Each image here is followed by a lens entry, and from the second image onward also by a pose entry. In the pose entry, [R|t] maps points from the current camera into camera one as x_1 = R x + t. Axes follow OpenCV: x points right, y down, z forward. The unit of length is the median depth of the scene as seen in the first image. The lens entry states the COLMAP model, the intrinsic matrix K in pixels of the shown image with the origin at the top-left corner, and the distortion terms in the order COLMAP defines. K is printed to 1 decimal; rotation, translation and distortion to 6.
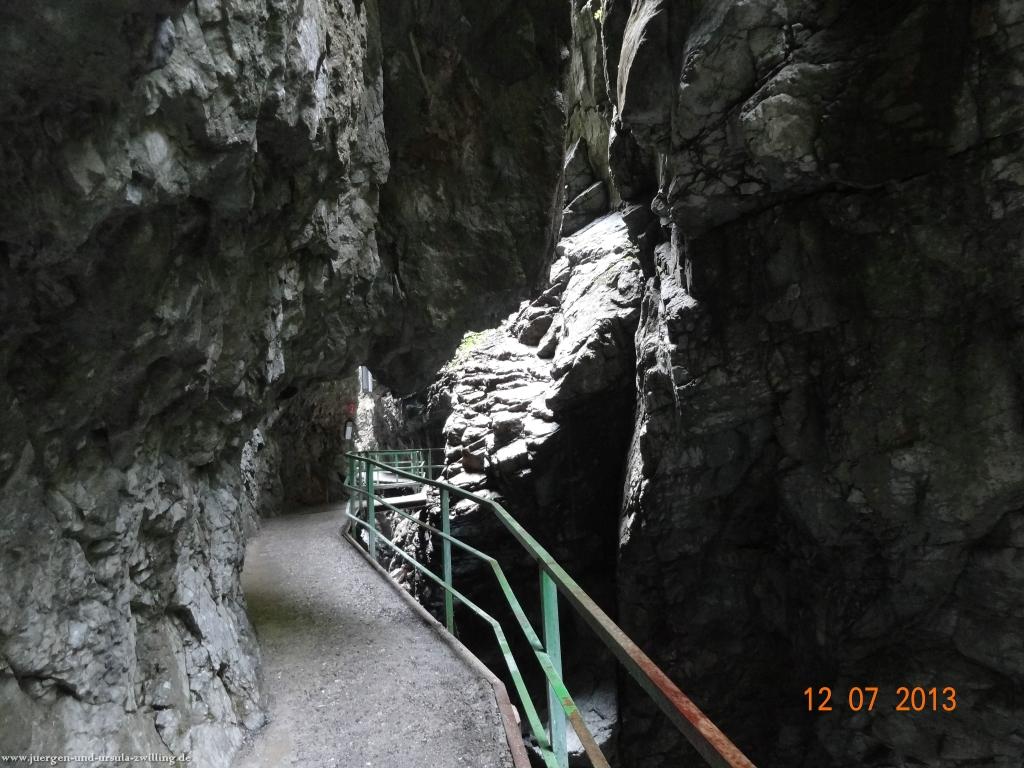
lens RADIAL K [[722.1, 0, 524.0], [0, 722.1, 383.4], [0, 0, 1]] dist [-0.004160, 0.004202]
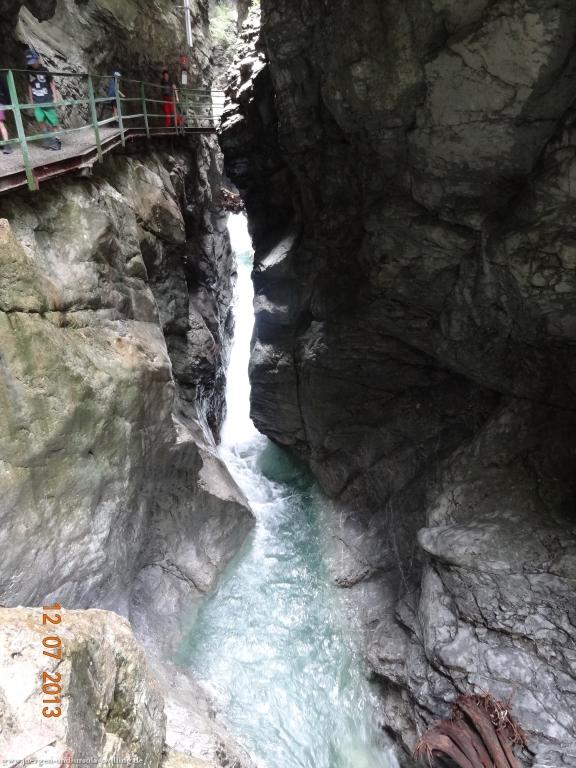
lens RADIAL K [[541.6, 0, 291.5], [0, 541.6, 384.7], [0, 0, 1]] dist [-0.004160, 0.004202]
pose [[0.966854, 0.130470, -0.219481, 0.769446], [0.000769, 0.858100, 0.513483, 0.088176], [0.255331, -0.496631, 0.829556, -0.504215]]
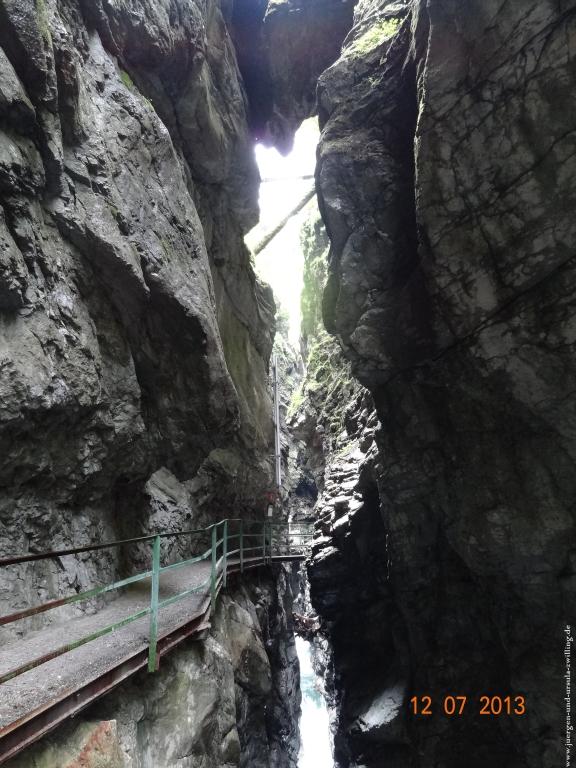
lens RADIAL K [[541.6, 0, 292.7], [0, 541.6, 386.3], [0, 0, 1]] dist [-0.004160, 0.004202]
pose [[0.944743, -0.077979, -0.318402, 0.517062], [0.020825, 0.983610, -0.179104, 0.025350], [0.327149, 0.162576, 0.930882, -0.355994]]
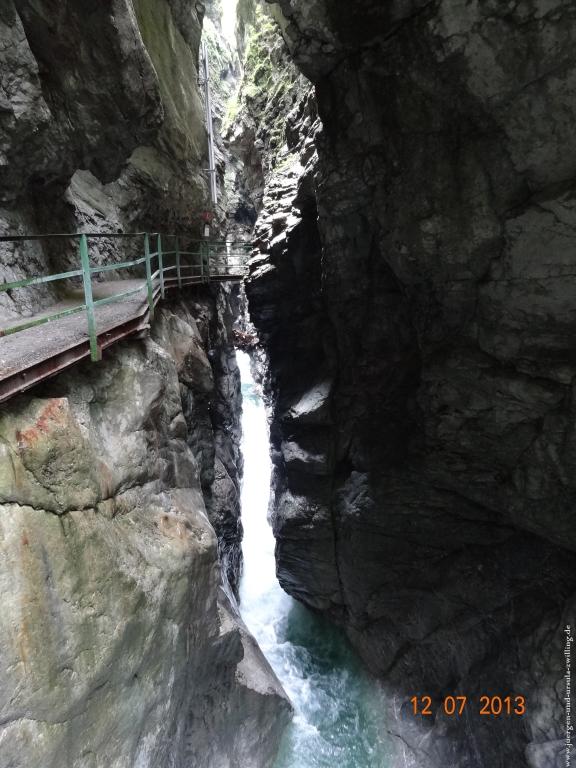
lens RADIAL K [[541.6, 0, 290.9], [0, 541.6, 385.9], [0, 0, 1]] dist [-0.004160, 0.004202]
pose [[0.973663, 0.058935, -0.220245, 0.525146], [0.011631, 0.951915, 0.306140, 0.072531], [0.227697, -0.300639, 0.926159, -0.345576]]
